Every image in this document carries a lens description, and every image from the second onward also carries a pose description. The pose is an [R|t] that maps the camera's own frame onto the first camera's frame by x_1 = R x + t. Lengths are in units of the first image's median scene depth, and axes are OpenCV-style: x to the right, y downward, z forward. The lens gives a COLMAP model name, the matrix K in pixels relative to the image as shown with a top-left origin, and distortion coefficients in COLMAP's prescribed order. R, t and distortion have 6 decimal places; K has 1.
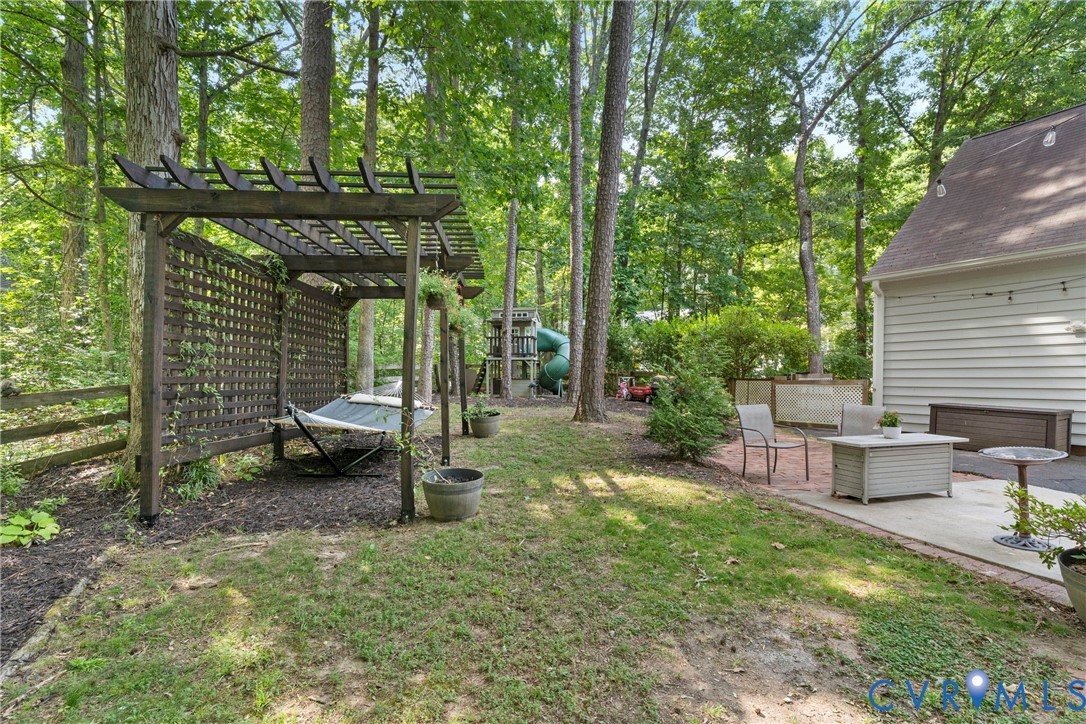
lens RADIAL K [[517.0, 0, 547.6], [0, 517.0, 358.4], [0, 0, 1]] dist [-0.001877, -0.000024]
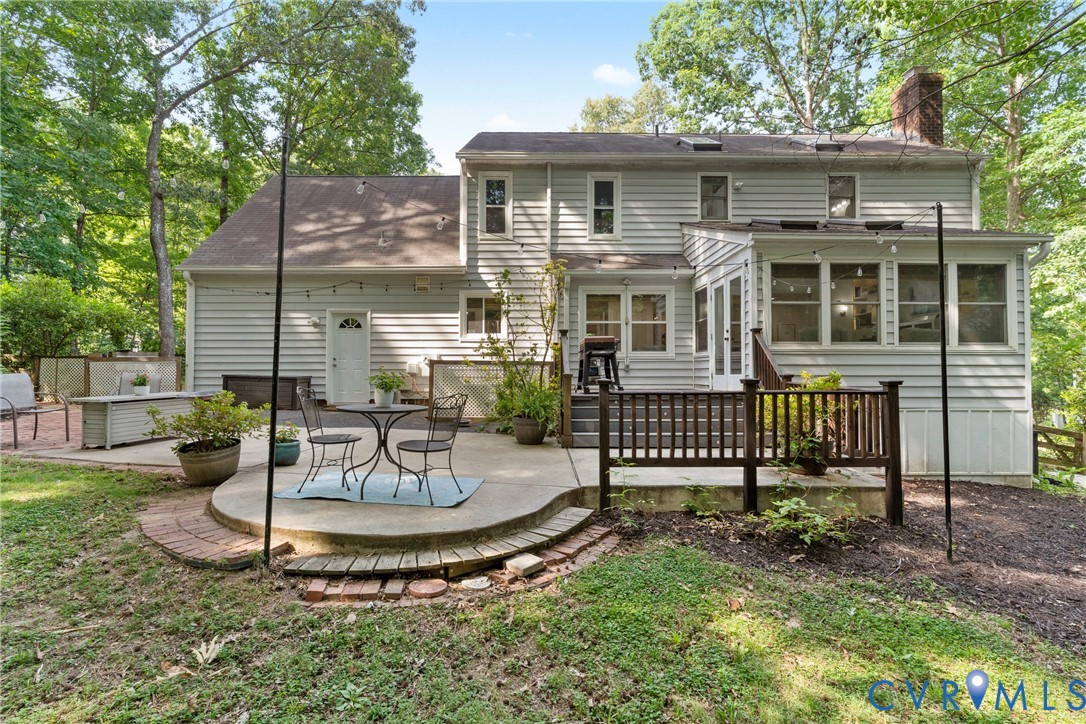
lens RADIAL K [[517.0, 0, 547.6], [0, 517.0, 358.4], [0, 0, 1]] dist [-0.001877, -0.000024]
pose [[0.514020, 0.015383, 0.857640, 0.036637], [-0.030477, 0.999535, 0.000337, 0.012968], [-0.857237, -0.026312, 0.514250, -0.183837]]
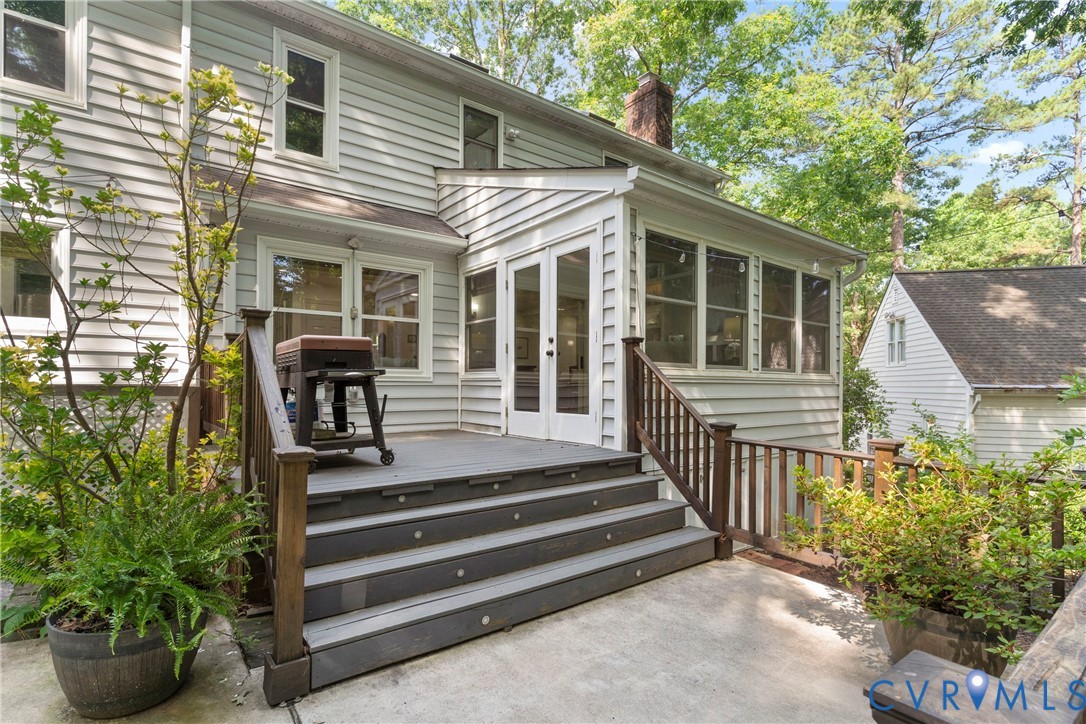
lens RADIAL K [[528.9, 0, 547.4], [0, 528.9, 382.8], [0, 0, 1]] dist [-0.002301, 0.000889]
pose [[-0.091609, -0.004546, 0.995785, 0.280292], [-0.046864, 0.998901, 0.000249, 0.005046], [-0.994692, -0.046643, -0.091721, -0.025155]]
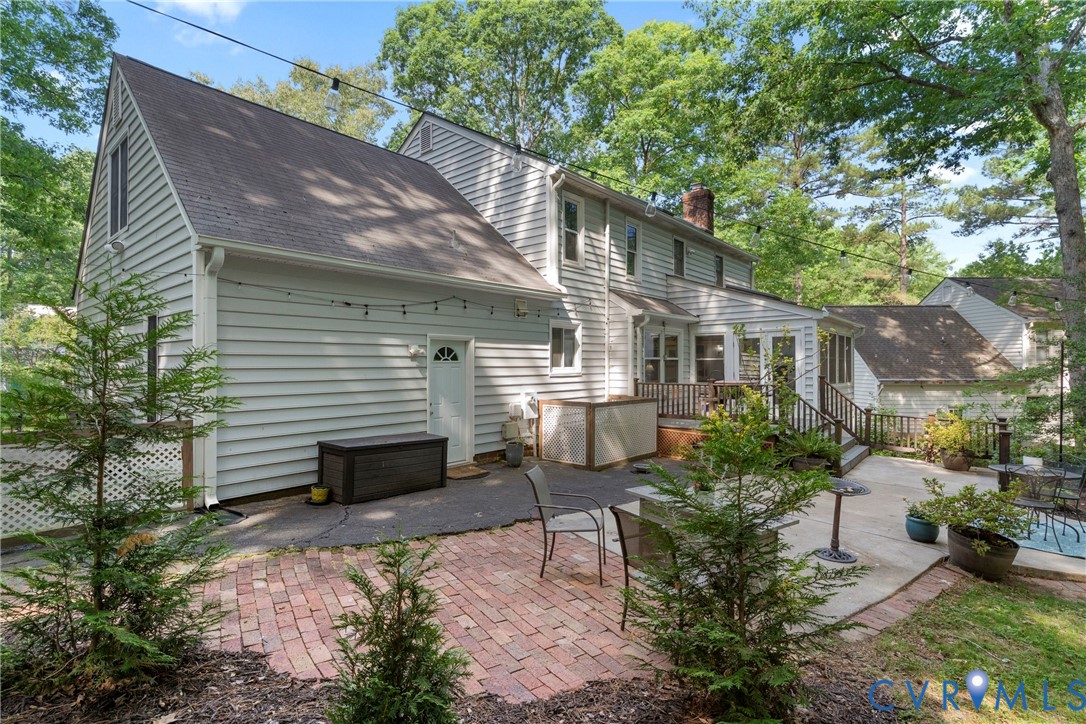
lens RADIAL K [[517.0, 0, 547.6], [0, 517.0, 358.4], [0, 0, 1]] dist [-0.001877, -0.000024]
pose [[-0.300078, 0.004737, 0.953903, -0.023504], [-0.038855, 0.999097, -0.017185, -0.018715], [-0.953123, -0.042221, -0.299623, 0.508097]]
